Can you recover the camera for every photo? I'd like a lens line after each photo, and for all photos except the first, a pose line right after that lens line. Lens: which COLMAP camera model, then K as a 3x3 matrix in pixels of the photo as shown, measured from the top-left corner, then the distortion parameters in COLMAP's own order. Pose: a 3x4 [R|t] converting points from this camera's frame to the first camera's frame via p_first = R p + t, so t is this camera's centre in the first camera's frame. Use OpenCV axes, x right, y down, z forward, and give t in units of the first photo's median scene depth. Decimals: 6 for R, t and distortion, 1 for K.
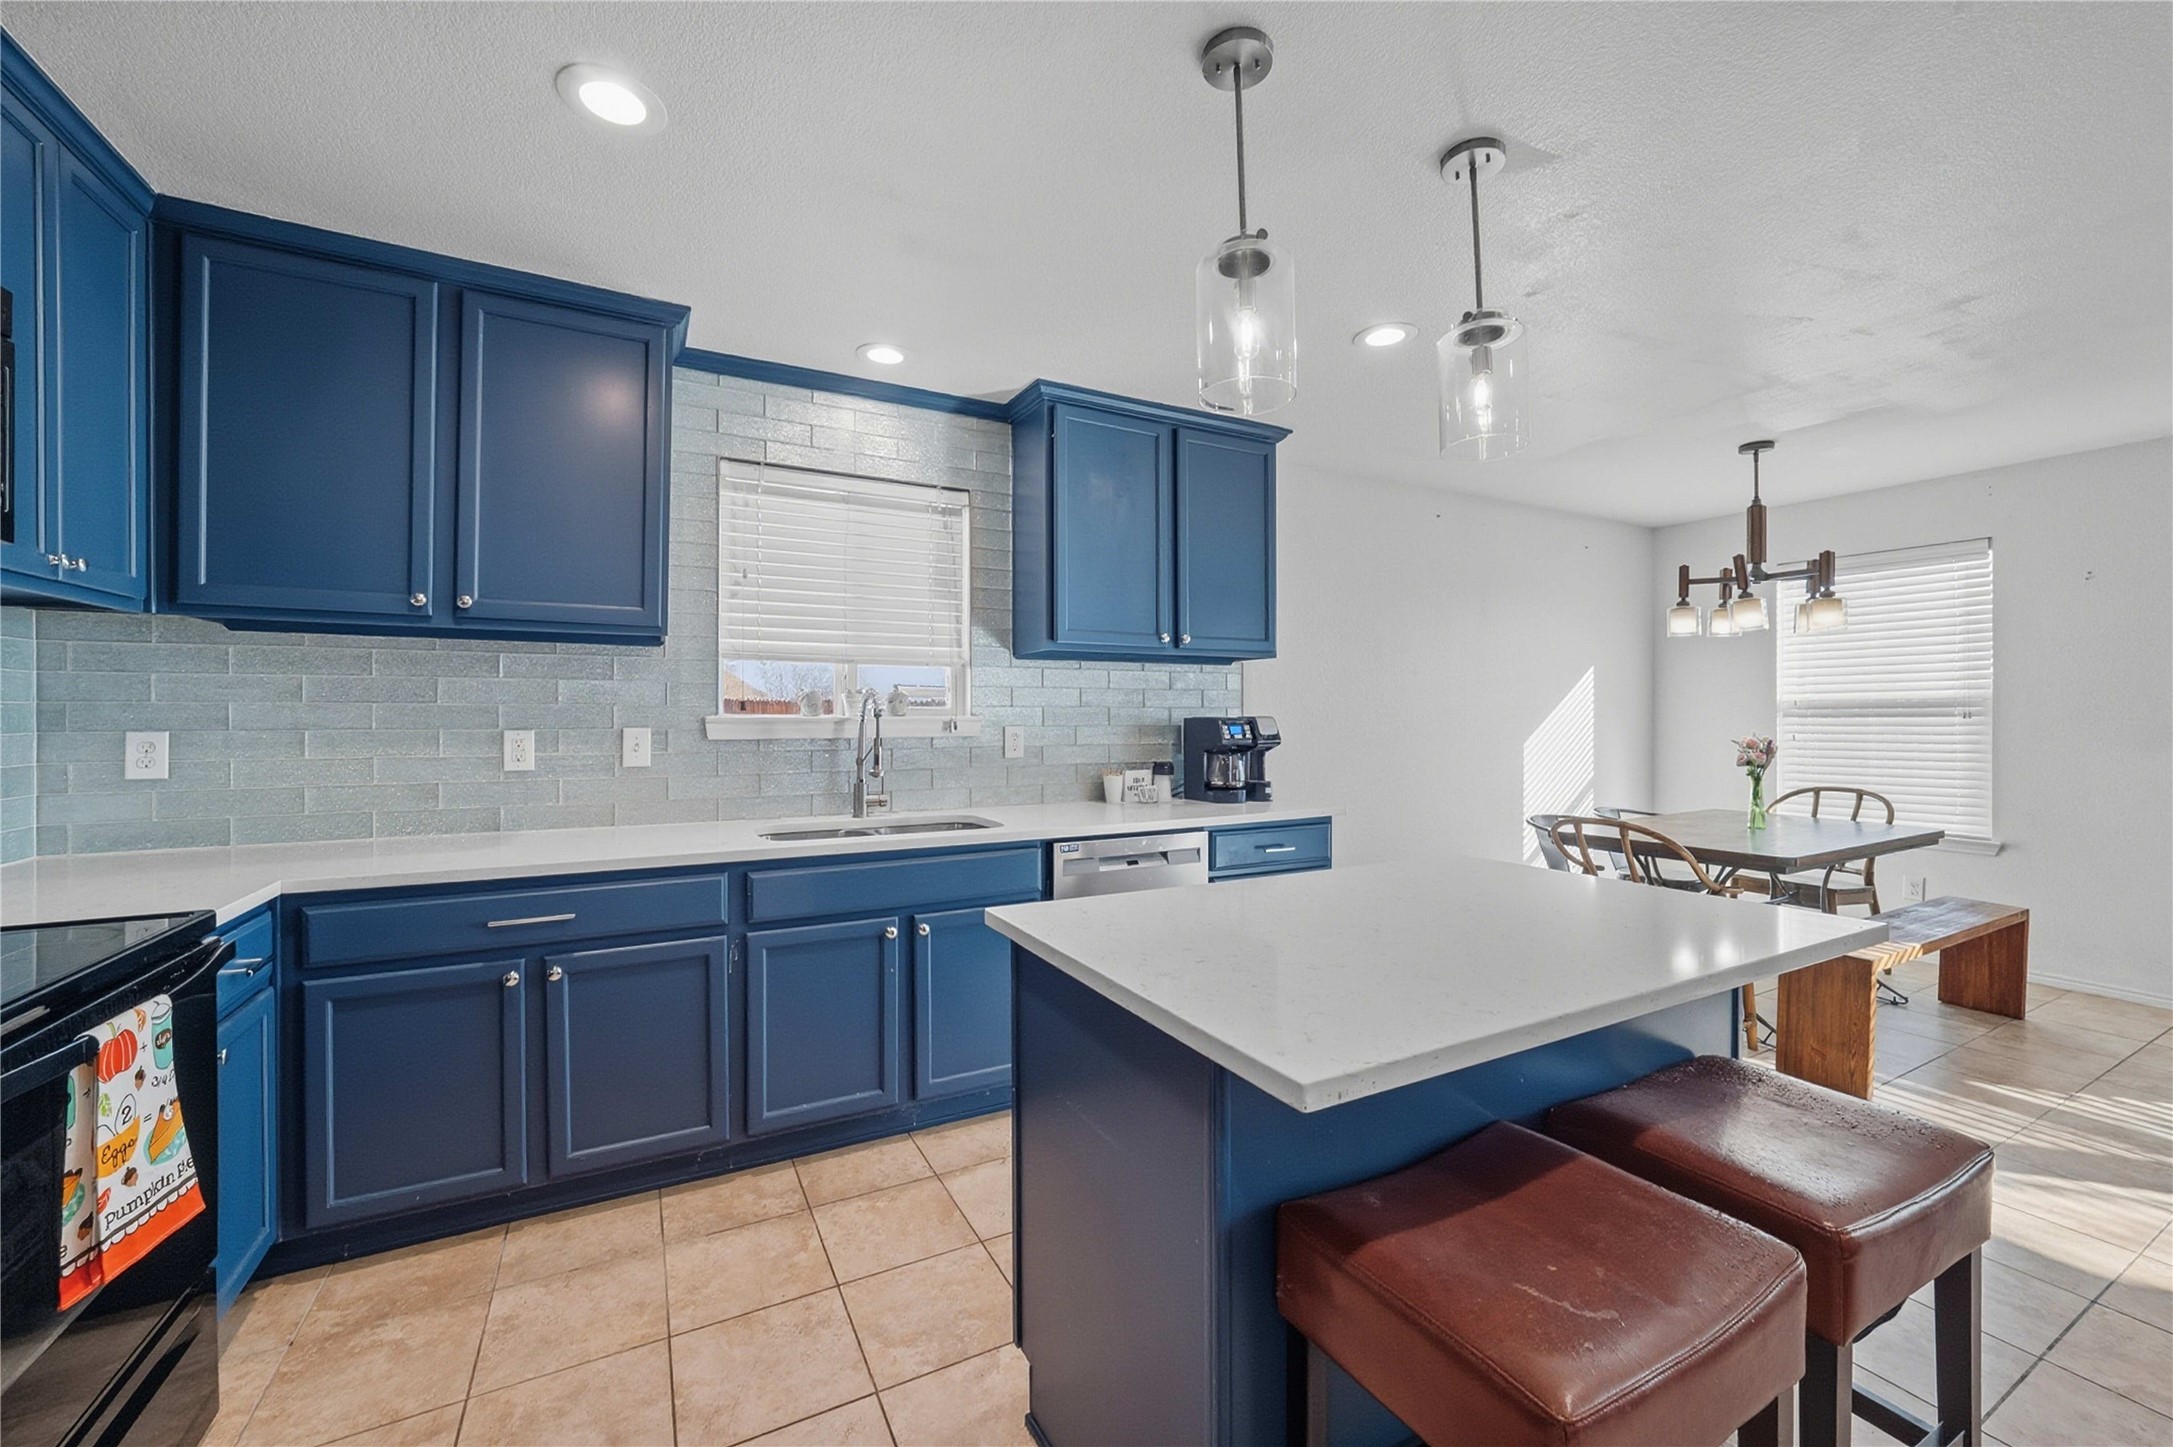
lens RADIAL K [[855.6, 0, 1095.2], [0, 855.6, 710.6], [0, 0, 1]] dist [-0.016822, 0.001086]
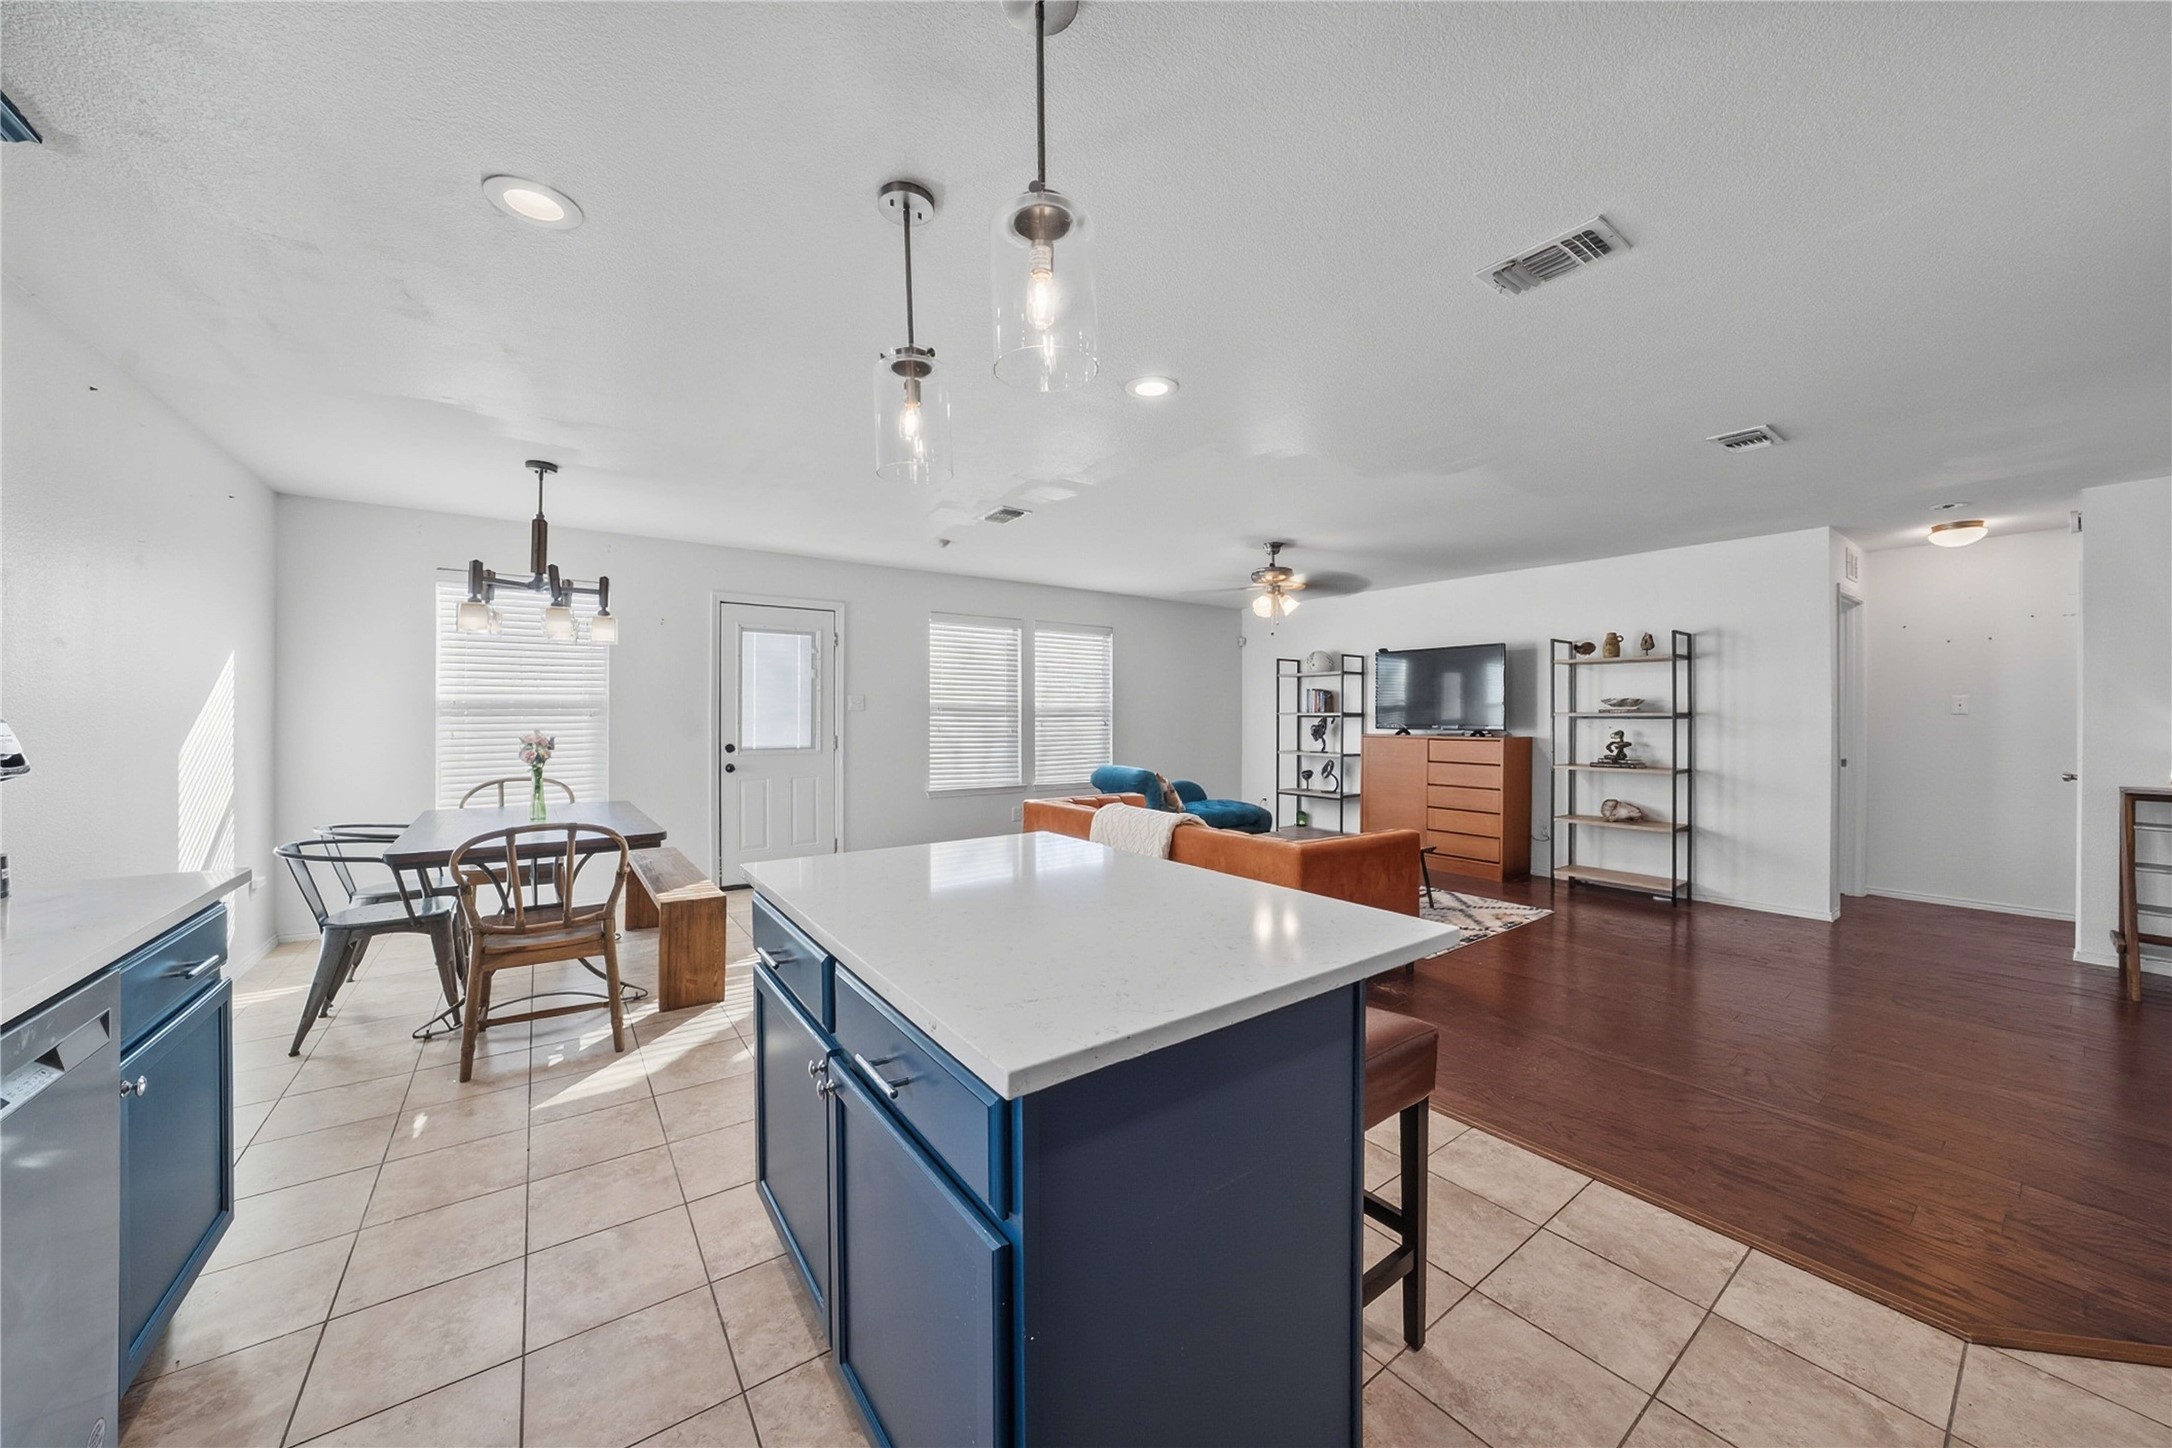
lens RADIAL K [[759.2, 0, 1089.7], [0, 759.2, 716.9], [0, 0, 1]] dist [-0.030758, 0.005817]
pose [[-0.134801, -0.002842, 0.990869, -0.315674], [-0.006261, 0.999978, 0.002016, 0.002965], [-0.990853, -0.005932, -0.134816, 0.527251]]
